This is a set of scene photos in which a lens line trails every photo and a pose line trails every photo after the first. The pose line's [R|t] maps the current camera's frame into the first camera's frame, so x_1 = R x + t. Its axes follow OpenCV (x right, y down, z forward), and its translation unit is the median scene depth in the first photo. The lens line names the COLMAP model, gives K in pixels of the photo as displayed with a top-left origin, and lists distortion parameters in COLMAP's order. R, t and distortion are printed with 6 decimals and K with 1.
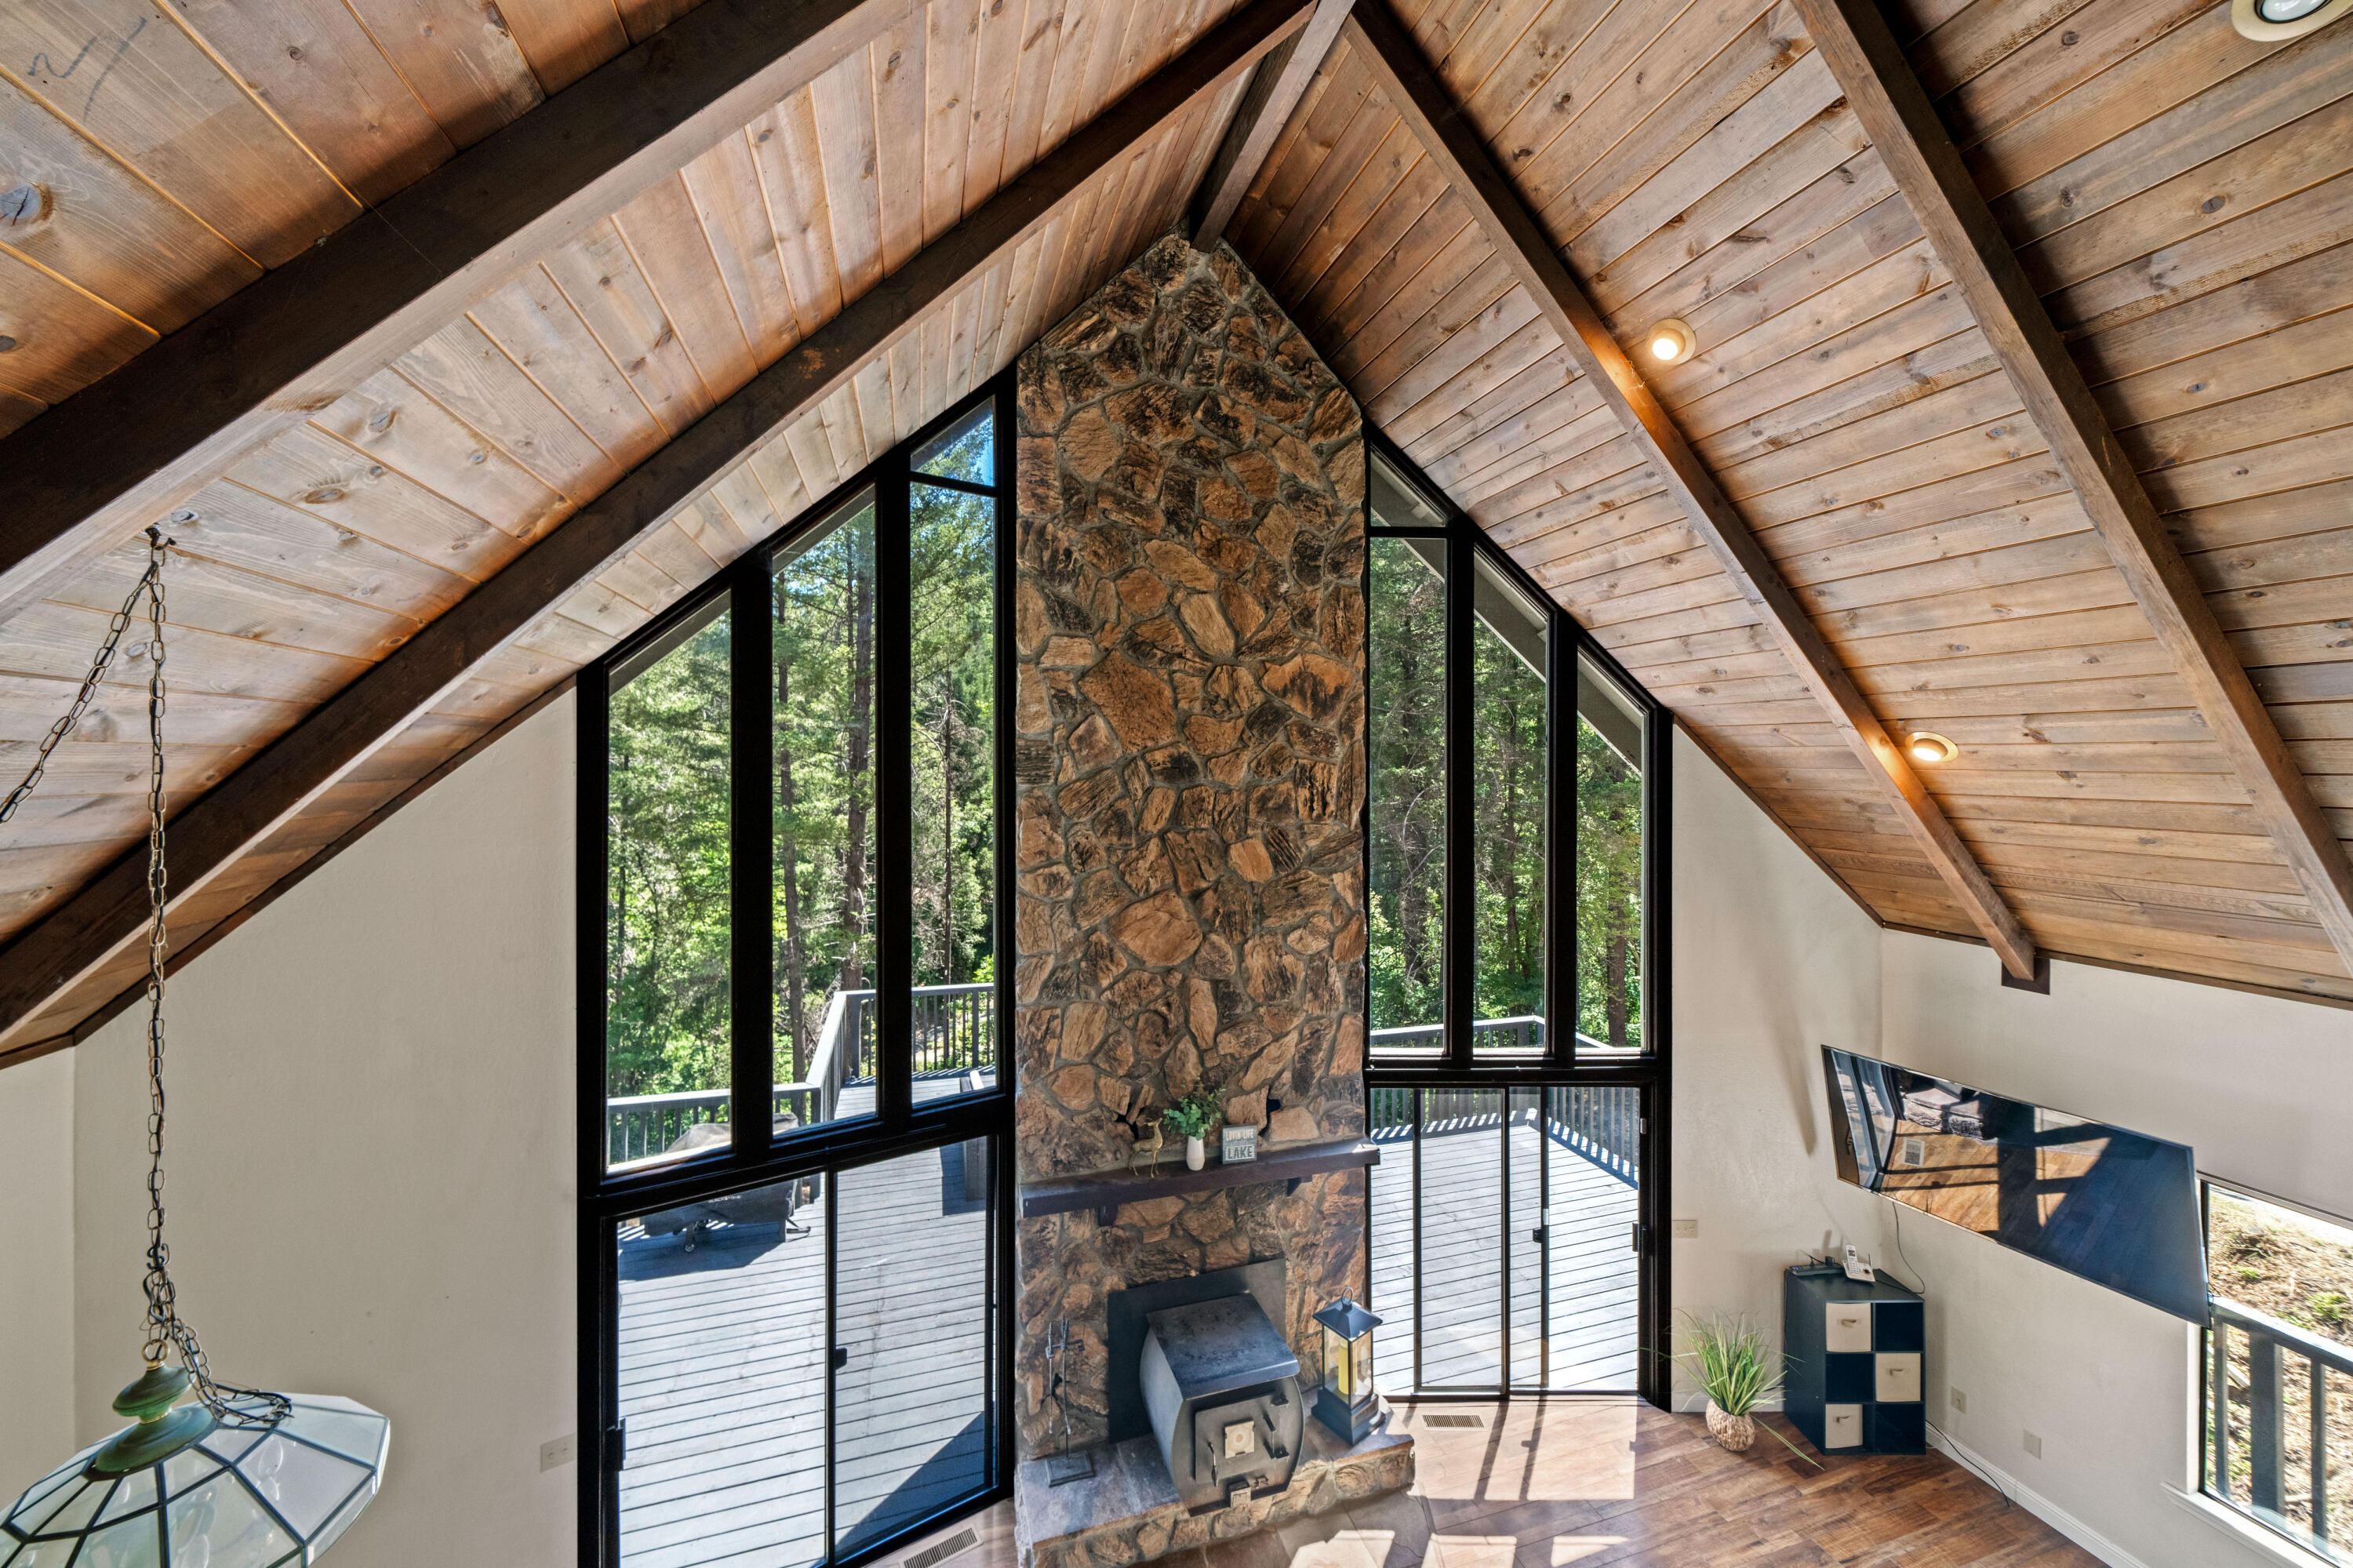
lens RADIAL K [[798.1, 0, 1157.4], [0, 798.1, 760.5], [0, 0, 1]] dist [-0.005590, -0.000229]
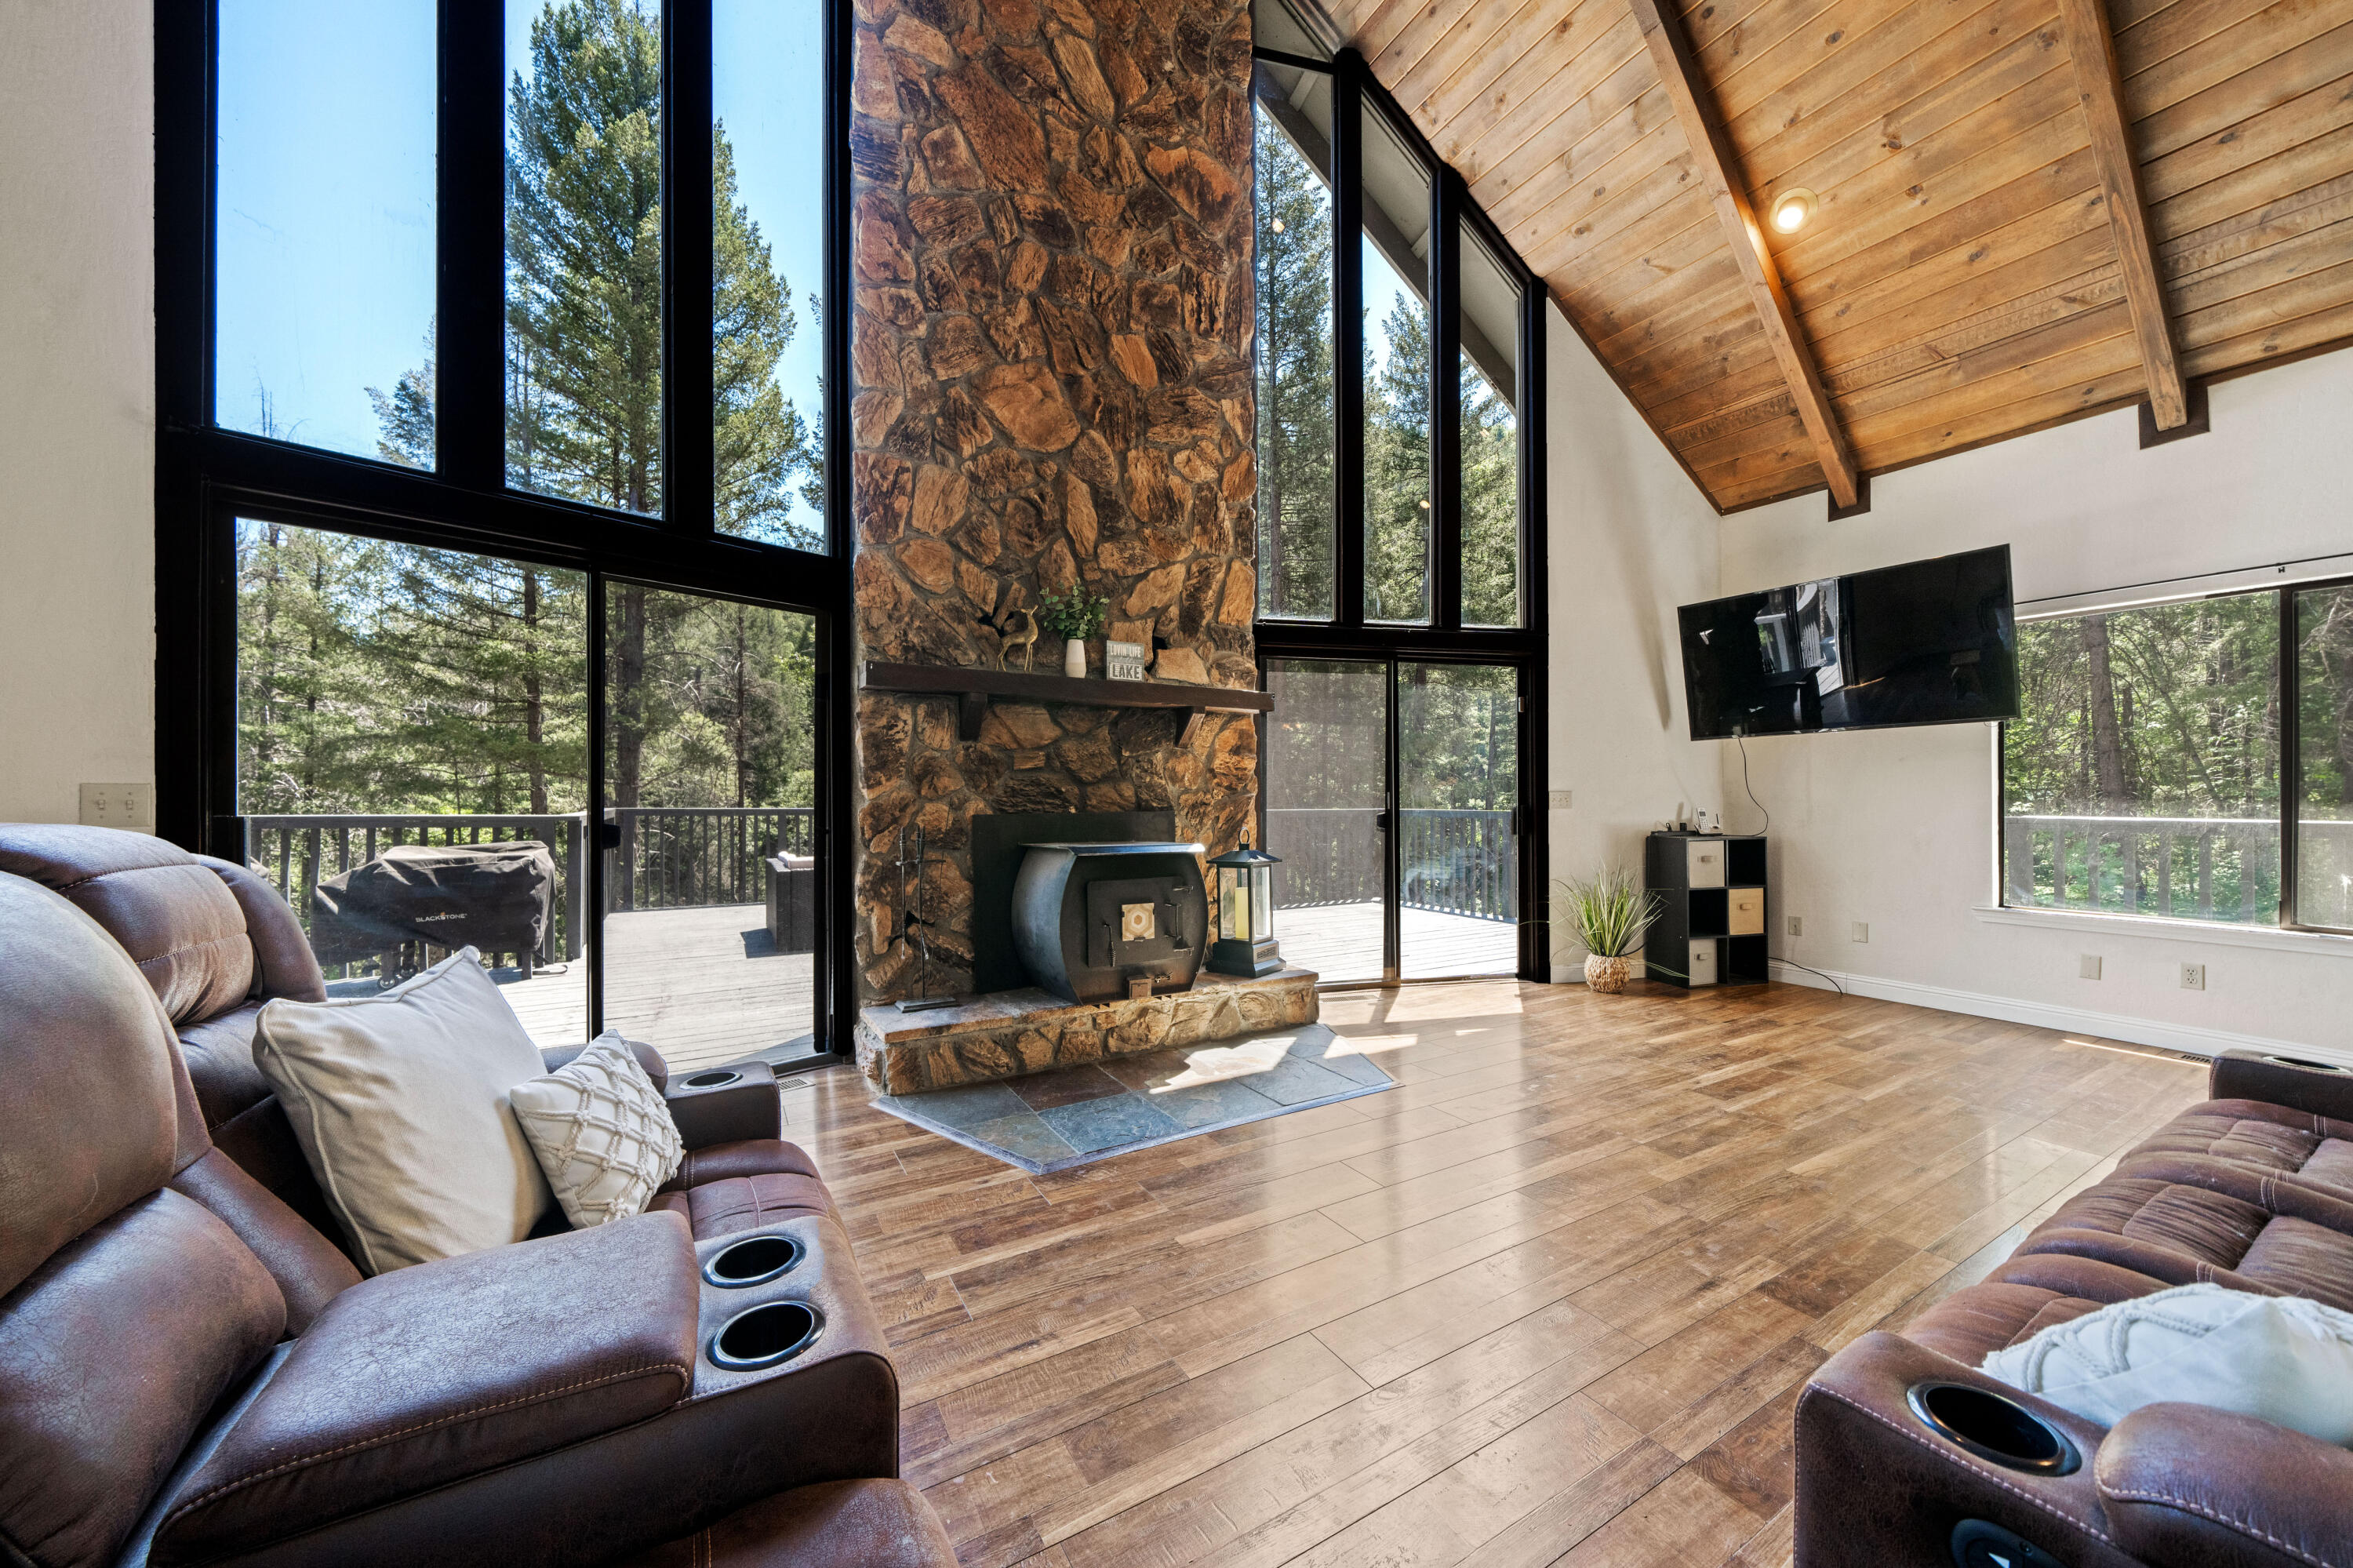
lens RADIAL K [[798.1, 0, 1152.7], [0, 798.1, 793.3], [0, 0, 1]] dist [-0.005590, -0.000229]
pose [[0.976267, -0.004781, 0.216516, -0.055685], [0.004077, 0.999985, 0.003700, 0.612399], [-0.216531, -0.002730, 0.976272, 0.142947]]
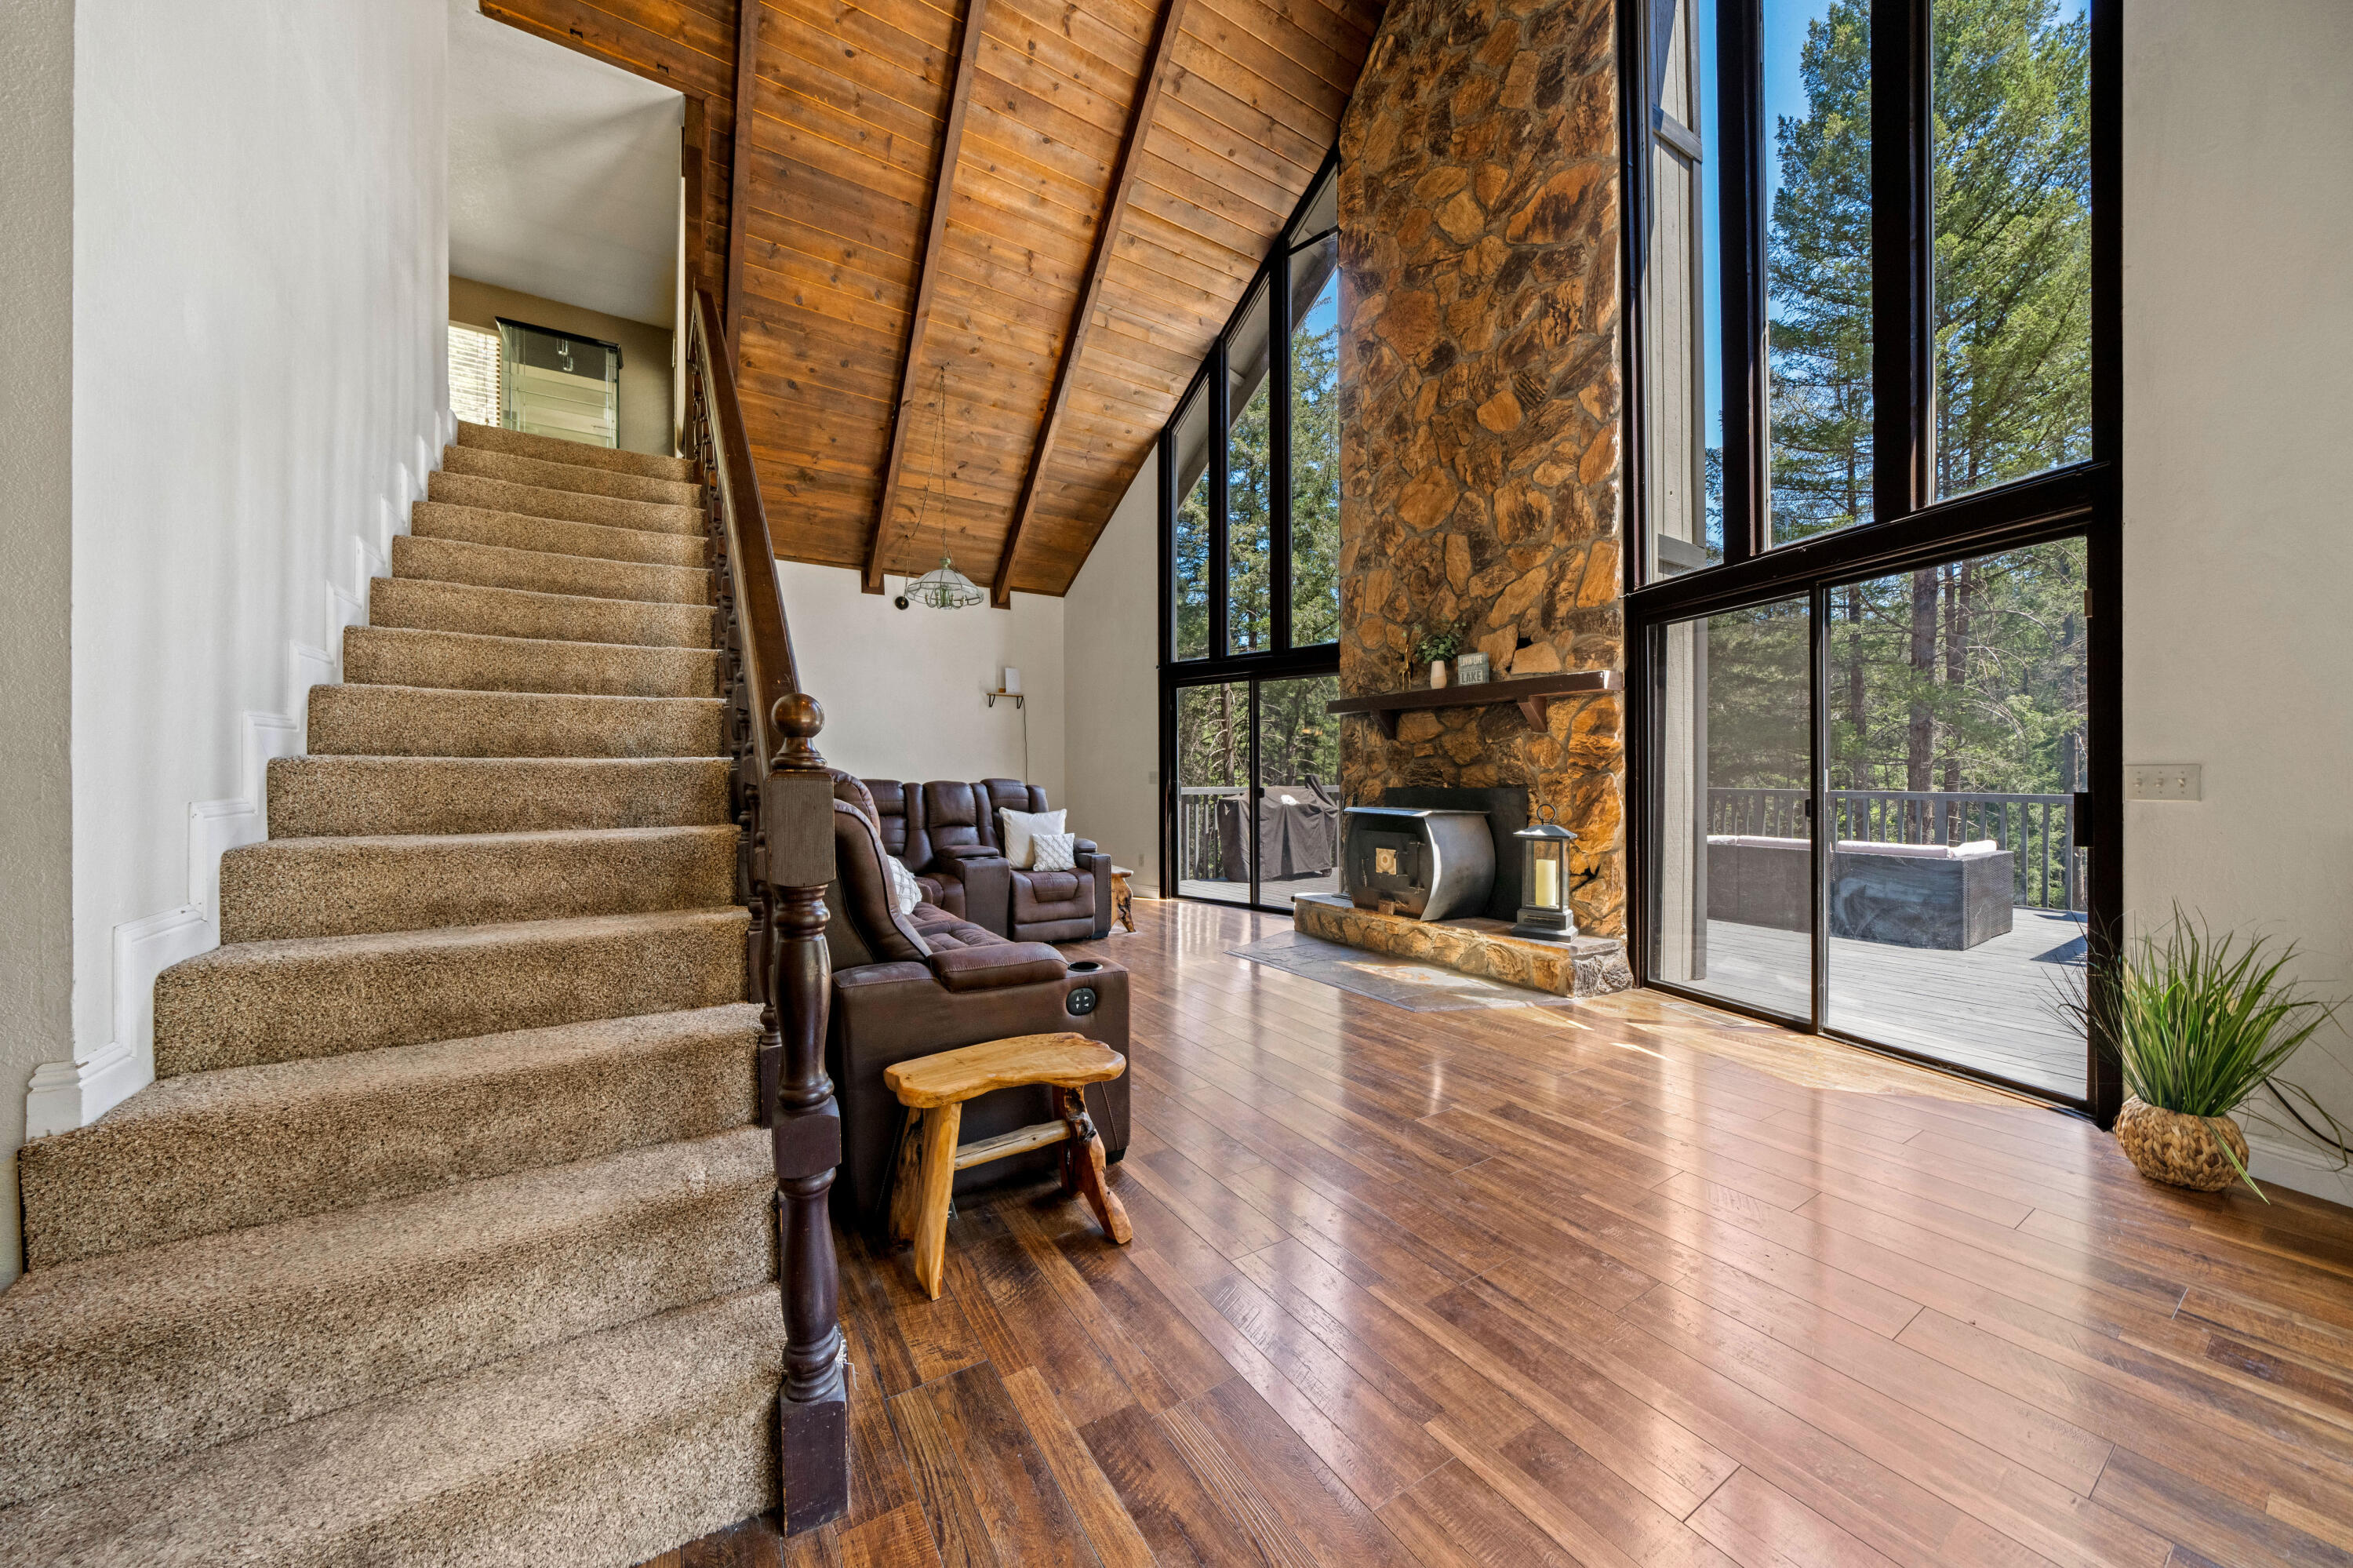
lens RADIAL K [[798.1, 0, 1161.7], [0, 798.1, 777.1], [0, 0, 1]] dist [-0.005590, -0.000229]
pose [[0.274521, -0.003104, -0.961576, 1.030008], [0.015896, 0.999873, 0.001310, 0.612885], [0.961450, -0.015644, 0.274536, 0.278418]]
